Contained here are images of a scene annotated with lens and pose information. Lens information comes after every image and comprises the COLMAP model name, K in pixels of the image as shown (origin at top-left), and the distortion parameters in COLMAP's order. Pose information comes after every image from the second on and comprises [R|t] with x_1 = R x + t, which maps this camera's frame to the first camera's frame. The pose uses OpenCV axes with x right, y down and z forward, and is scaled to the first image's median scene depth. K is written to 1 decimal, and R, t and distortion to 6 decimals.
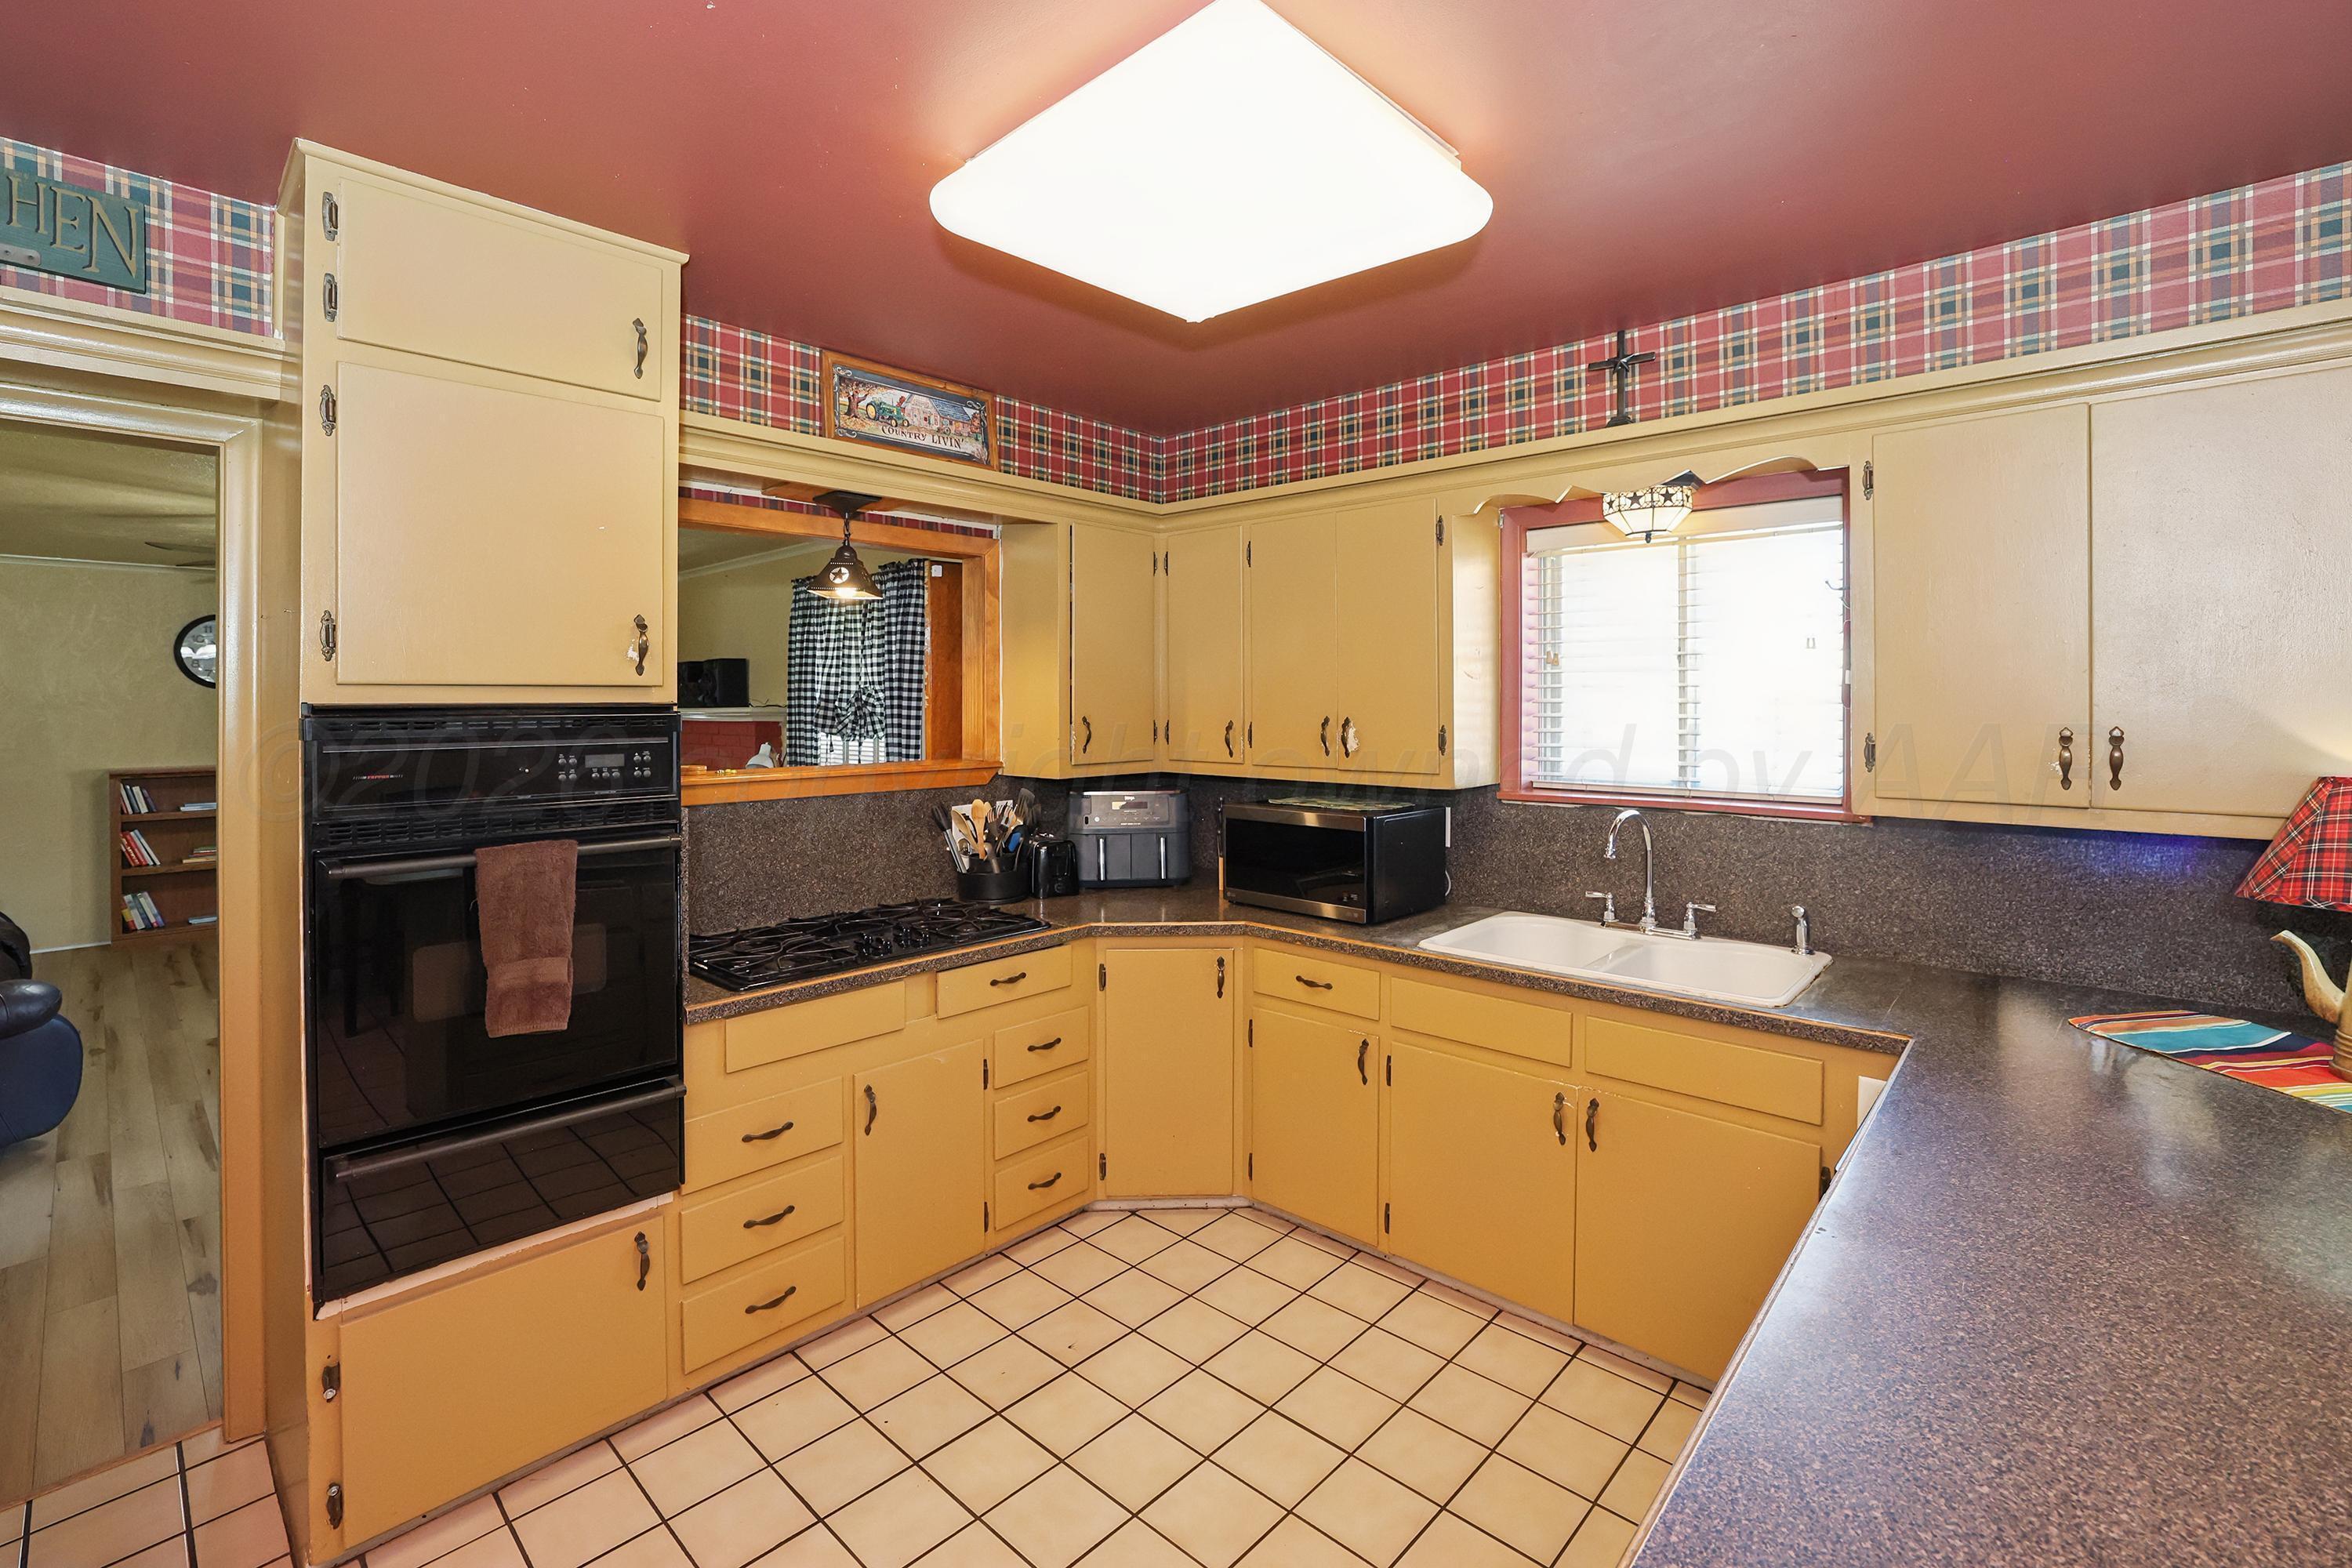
lens RADIAL K [[1046.7, 0, 1145.8], [0, 1046.7, 724.4], [0, 0, 1]] dist [-0.017158, 0.023508]
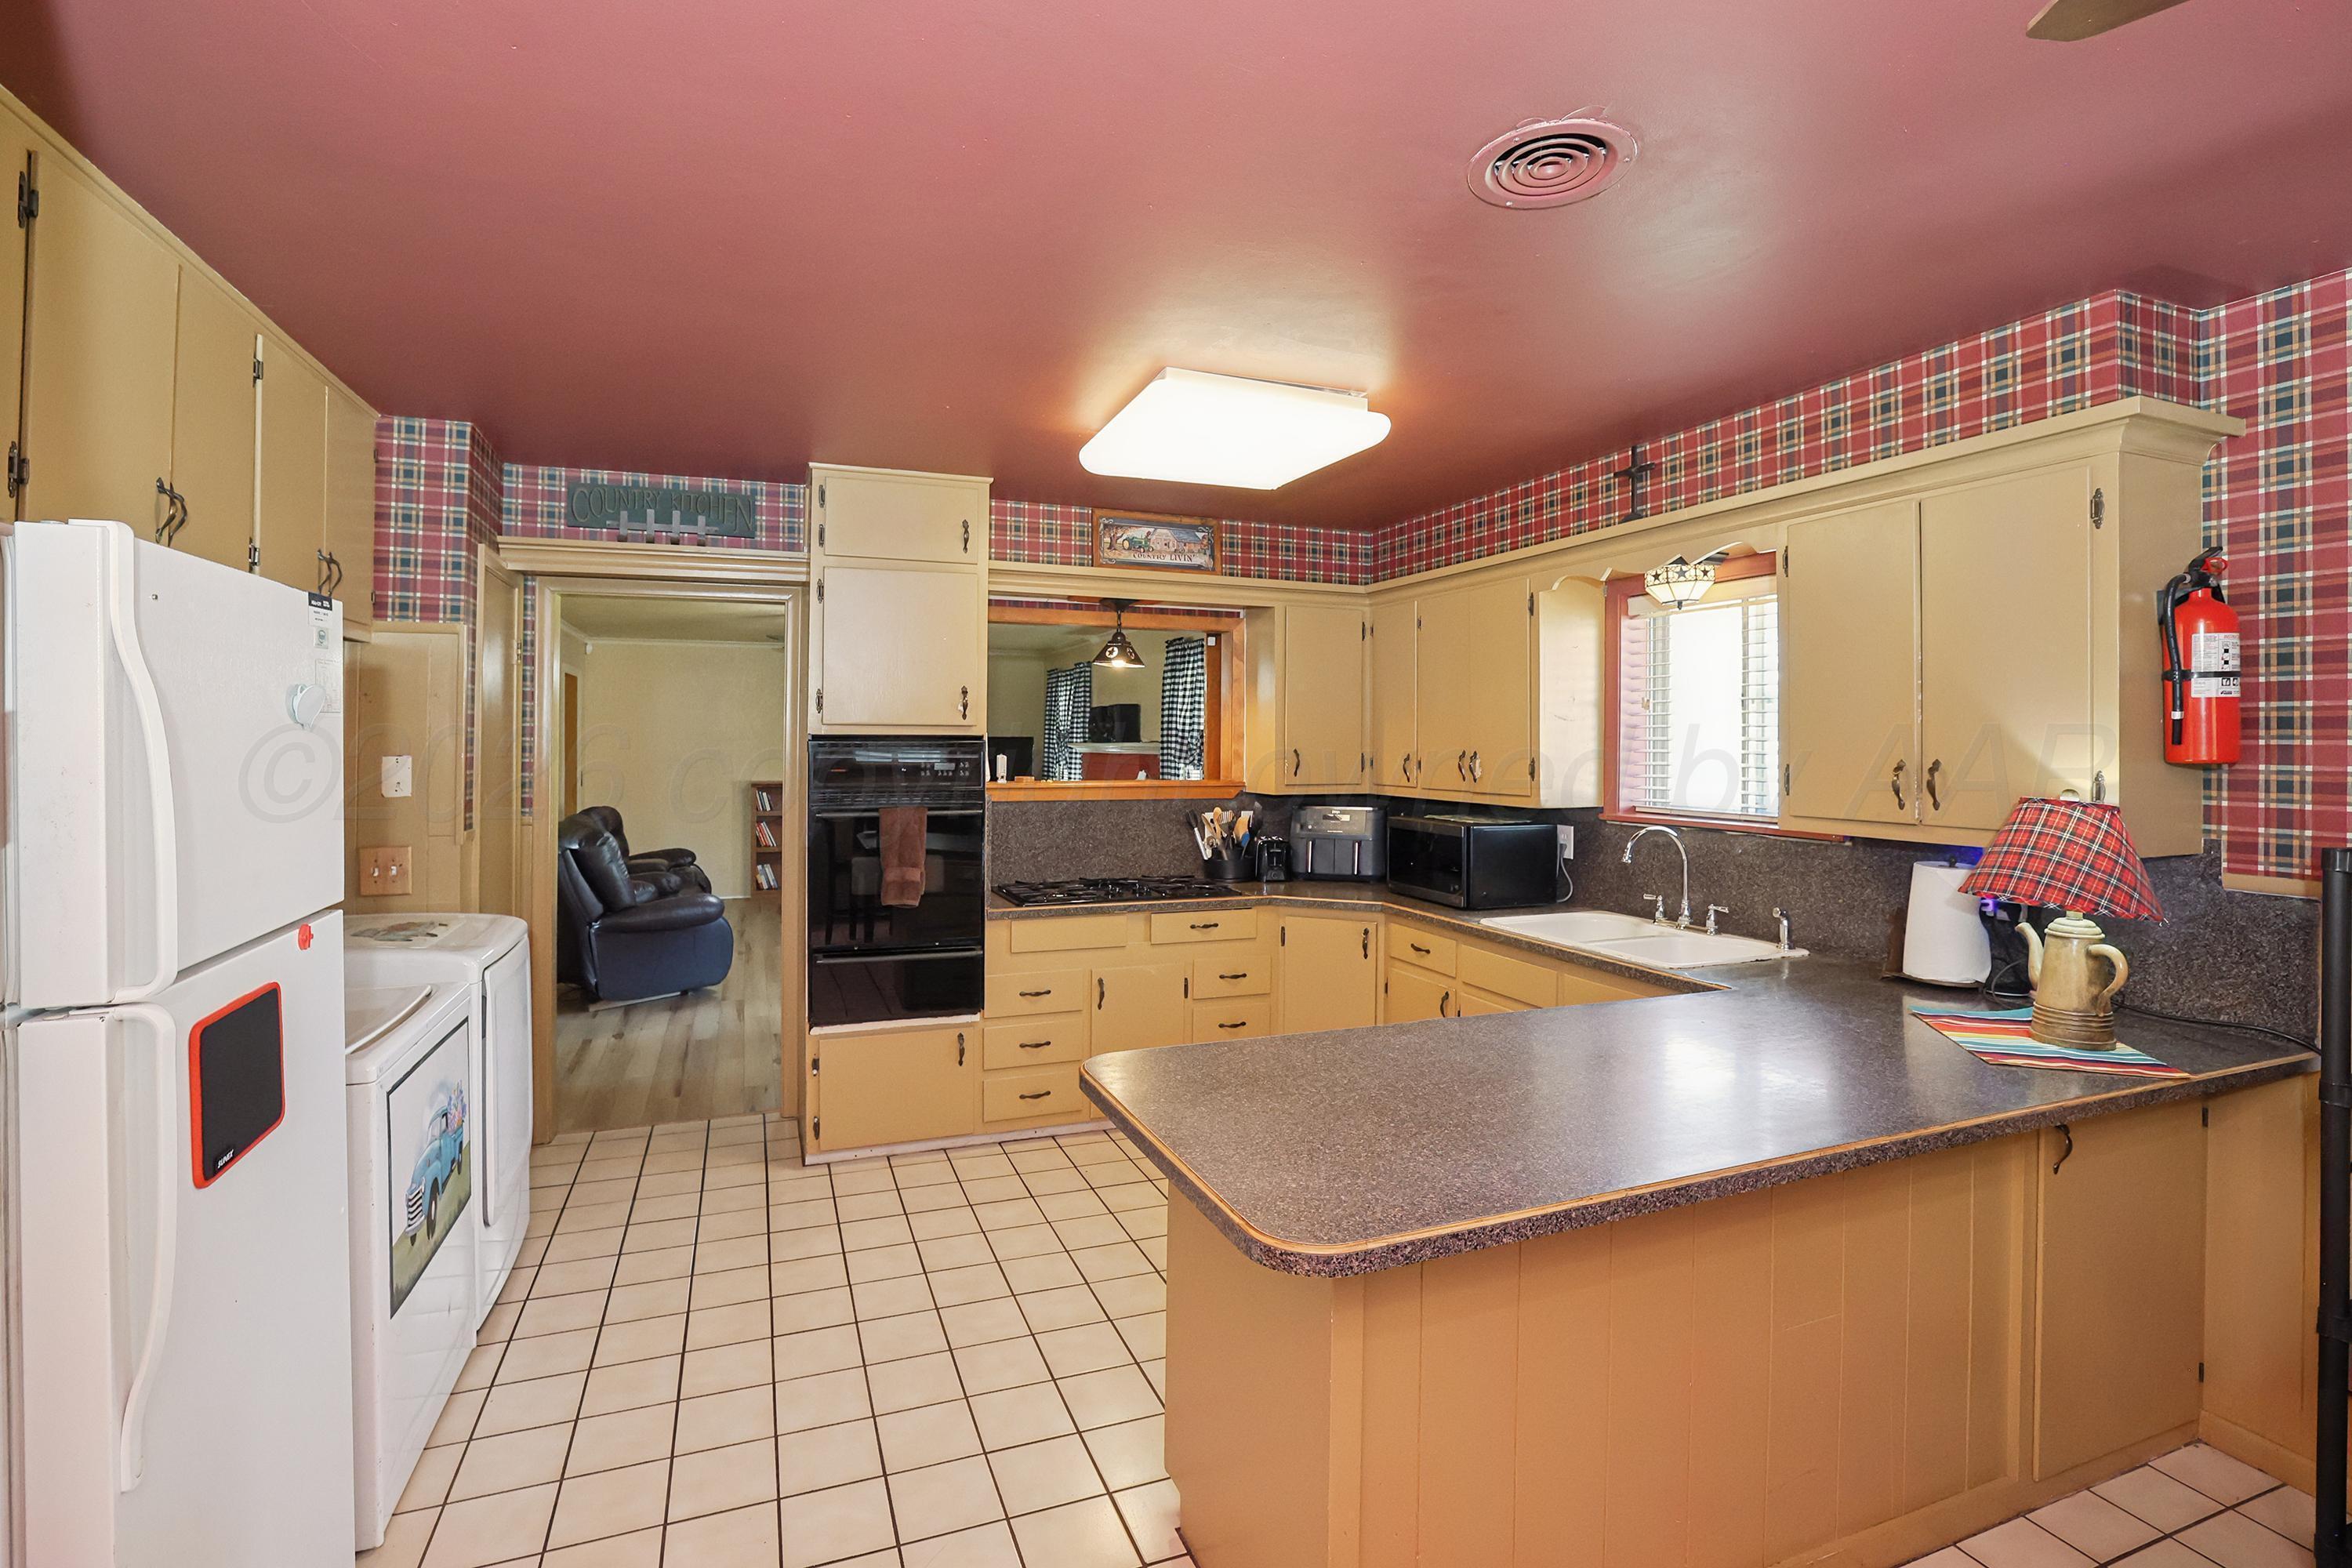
lens RADIAL K [[1118.7, 0, 1168.0], [0, 1118.7, 771.5], [0, 0, 1]] dist [0.110933, 0.000029]
pose [[0.907642, 0.018794, -0.419323, 0.451059], [-0.016338, 0.999822, 0.009447, 0.011952], [0.419426, -0.001724, 0.907788, -0.425061]]
